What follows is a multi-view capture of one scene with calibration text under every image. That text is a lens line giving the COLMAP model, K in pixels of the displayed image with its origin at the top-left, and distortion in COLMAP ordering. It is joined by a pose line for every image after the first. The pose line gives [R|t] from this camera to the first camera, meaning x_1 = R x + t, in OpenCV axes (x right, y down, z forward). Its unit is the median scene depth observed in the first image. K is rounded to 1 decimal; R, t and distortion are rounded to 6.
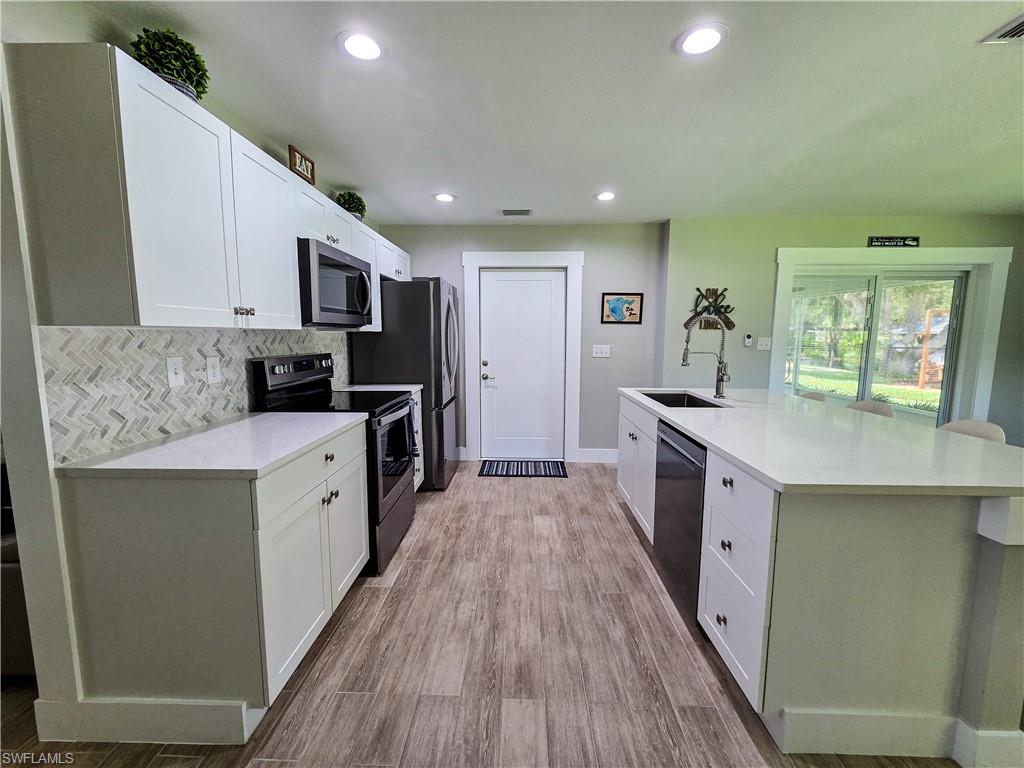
lens RADIAL K [[419.3, 0, 510.5], [0, 419.3, 381.0], [0, 0, 1]] dist [0.004416, -0.001561]
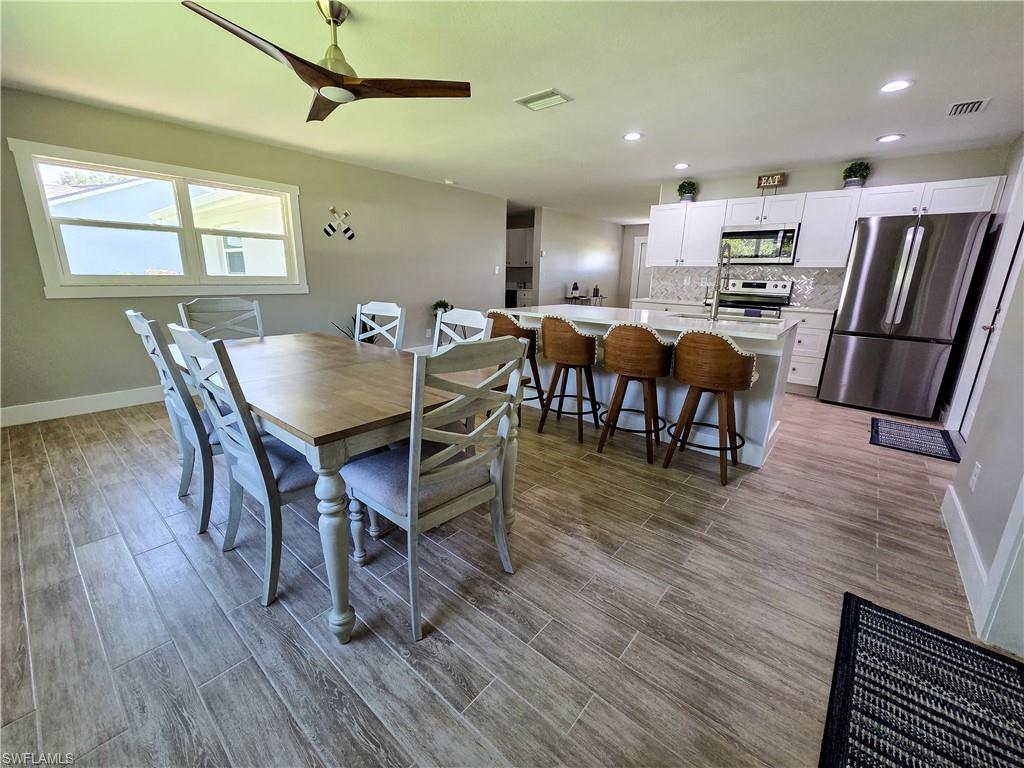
lens RADIAL K [[419.3, 0, 507.9], [0, 419.3, 383.2], [0, 0, 1]] dist [0.004416, -0.001561]
pose [[-0.626888, 0.179535, -0.758141, 1.379932], [-0.112237, 0.942127, 0.315911, -0.073917], [0.770982, 0.283132, -0.570458, 1.029540]]
